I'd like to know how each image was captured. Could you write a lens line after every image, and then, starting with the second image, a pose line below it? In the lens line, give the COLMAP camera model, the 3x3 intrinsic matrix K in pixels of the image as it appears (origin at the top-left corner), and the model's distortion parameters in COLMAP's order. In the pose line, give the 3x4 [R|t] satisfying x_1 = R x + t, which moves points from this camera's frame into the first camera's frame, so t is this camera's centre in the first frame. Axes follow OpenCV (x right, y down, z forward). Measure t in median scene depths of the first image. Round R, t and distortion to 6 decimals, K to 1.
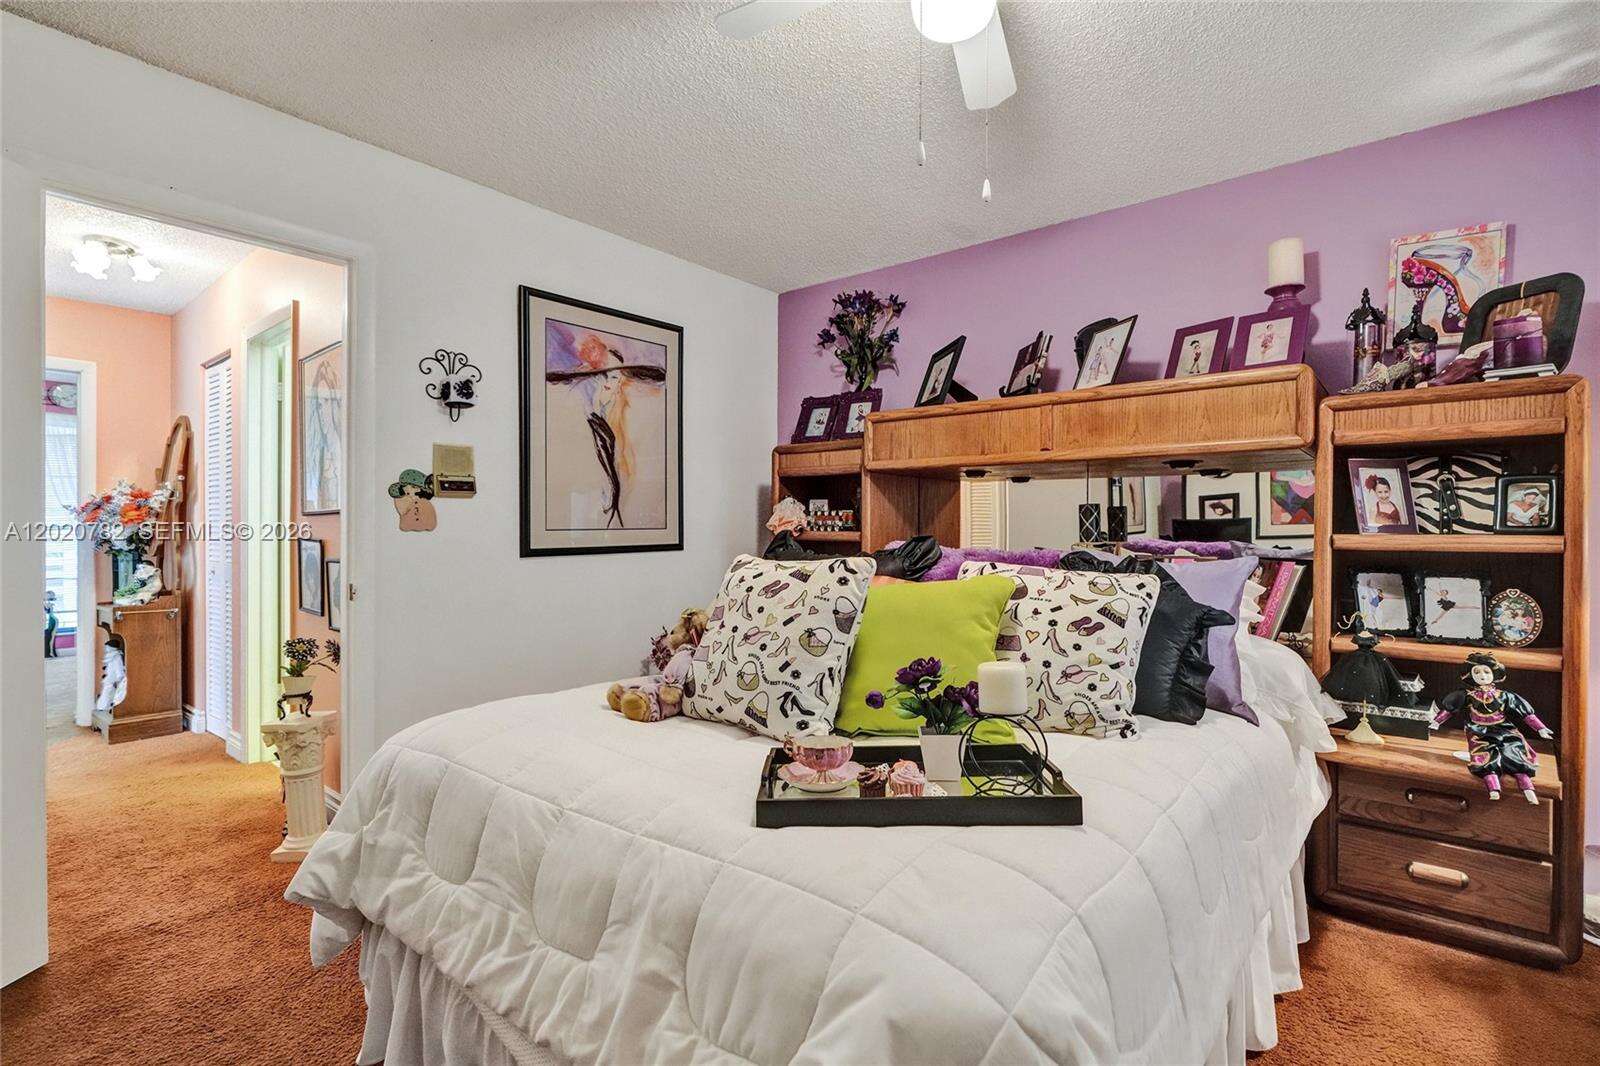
lens RADIAL K [[751.4, 0, 803.2], [0, 751.4, 529.0], [0, 0, 1]] dist [-0.004228, -0.000018]
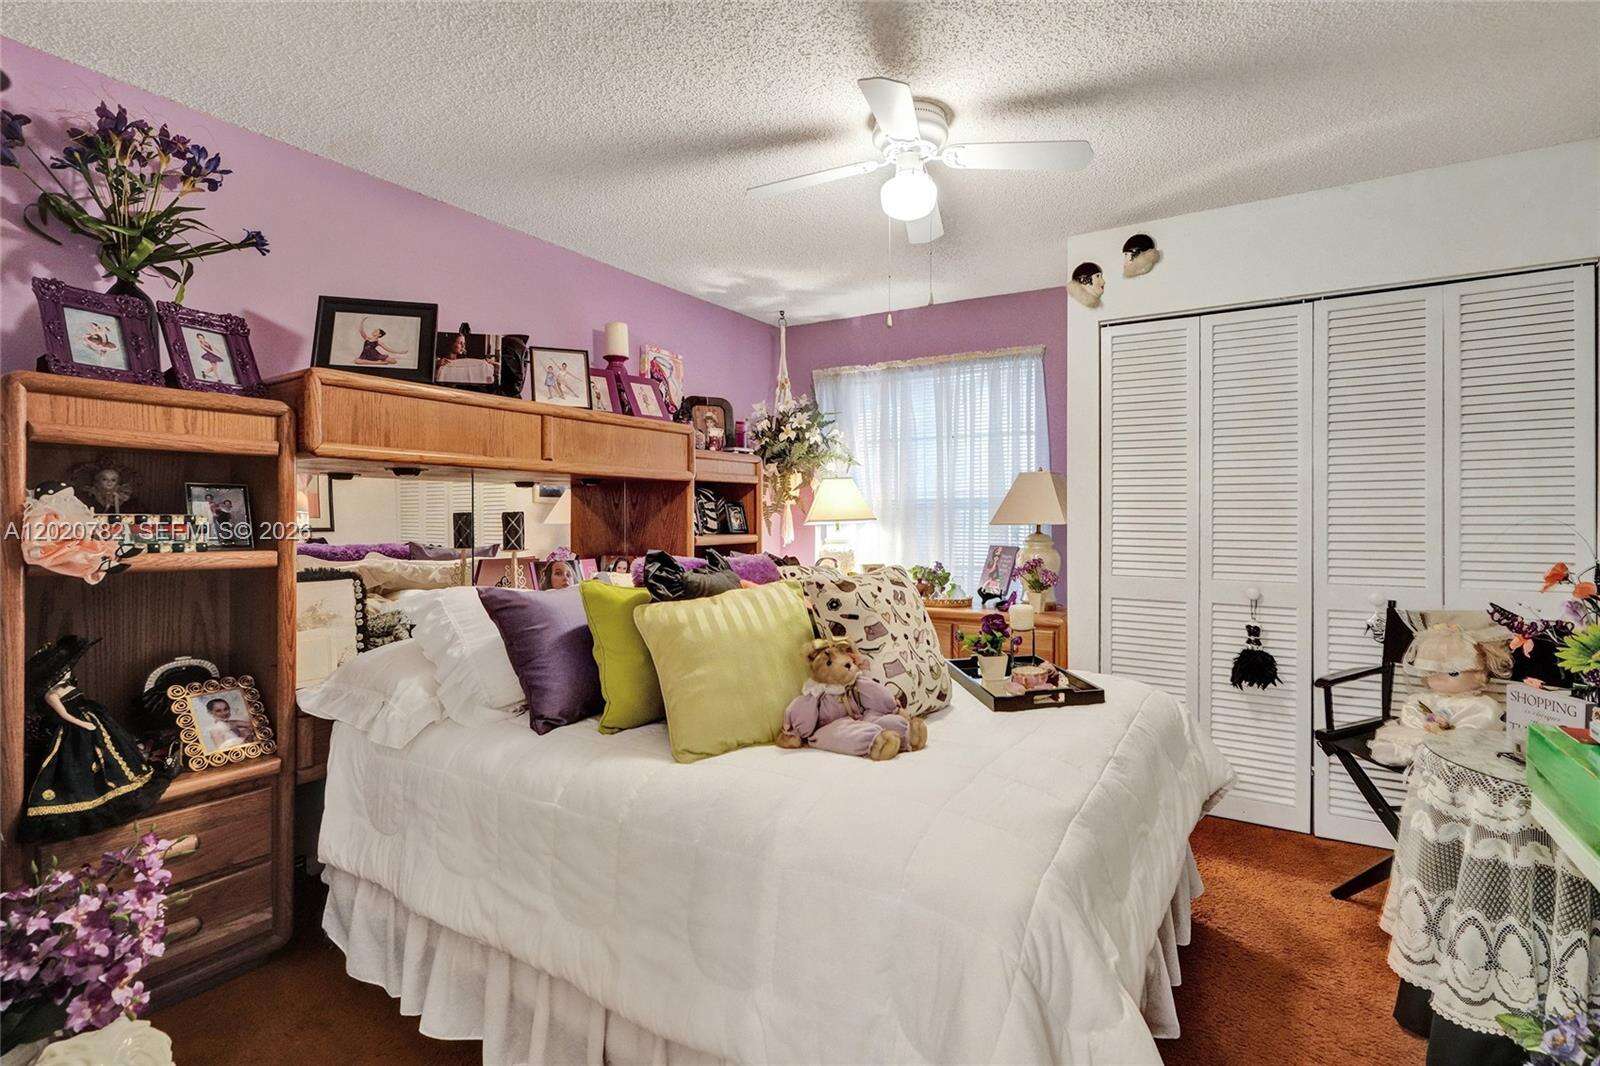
lens RADIAL K [[751.4, 0, 803.2], [0, 751.4, 524.0], [0, 0, 1]] dist [-0.004228, -0.000018]
pose [[-0.120777, -0.008205, 0.992646, -0.848548], [0.005393, 0.999946, 0.008922, -0.030711], [-0.992665, 0.006431, -0.120726, 0.929855]]
